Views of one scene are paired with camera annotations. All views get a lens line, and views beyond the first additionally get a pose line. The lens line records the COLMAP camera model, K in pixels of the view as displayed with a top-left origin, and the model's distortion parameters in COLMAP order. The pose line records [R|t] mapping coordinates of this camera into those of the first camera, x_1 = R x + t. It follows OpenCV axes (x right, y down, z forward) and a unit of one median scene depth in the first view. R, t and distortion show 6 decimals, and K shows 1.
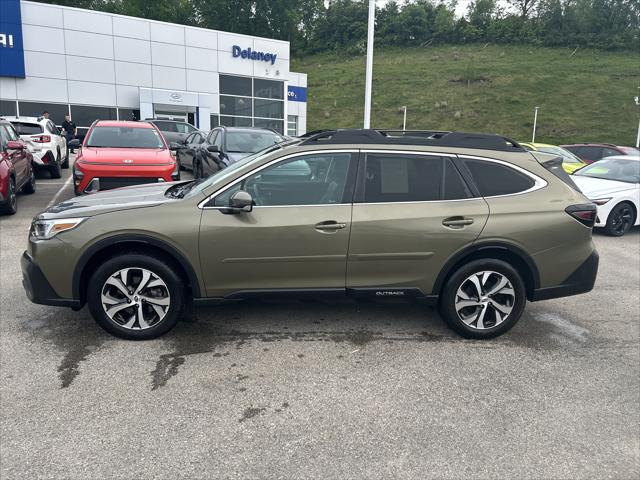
lens RADIAL K [[478.8, 0, 320.0], [0, 478.8, 240.0], [0, 0, 1]] dist [0.049461, -0.049658]
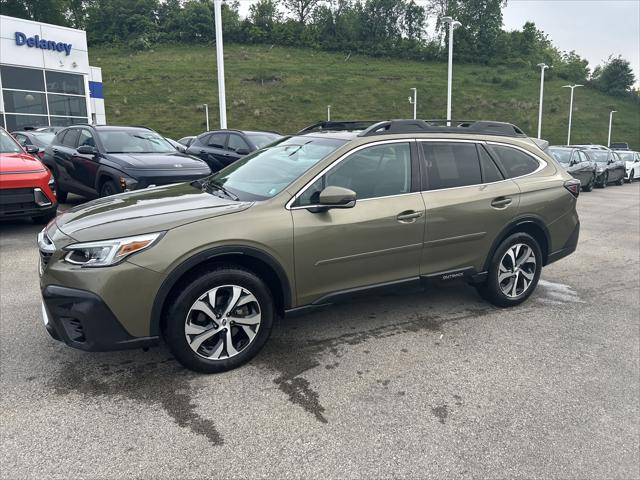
lens RADIAL K [[483.9, 0, 319.6], [0, 483.9, 228.3], [0, 0, 1]] dist [0.060336, -0.065920]
pose [[0.914644, -0.100703, 0.391516, -0.487225], [0.109328, 0.994006, 0.000263, -0.021144], [-0.389196, 0.042563, 0.920171, 0.128681]]
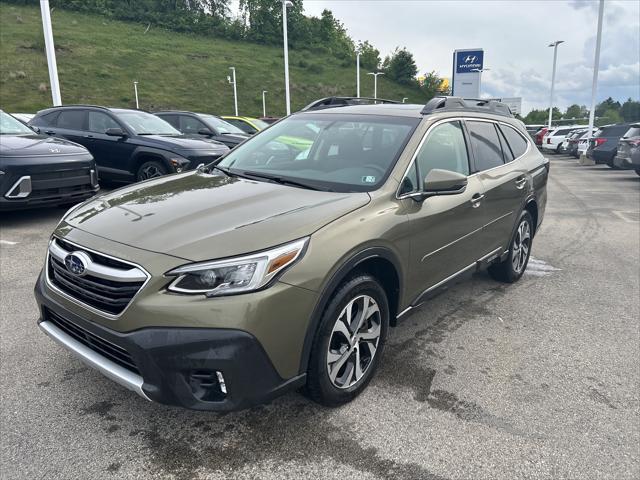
lens RADIAL K [[487.6, 0, 322.1], [0, 487.6, 236.6], [0, 0, 1]] dist [0.056680, -0.063195]
pose [[0.693094, -0.187039, 0.696159, -0.781975], [0.162000, 0.981463, 0.102405, -0.094288], [-0.702407, 0.041801, 0.710547, 0.471112]]
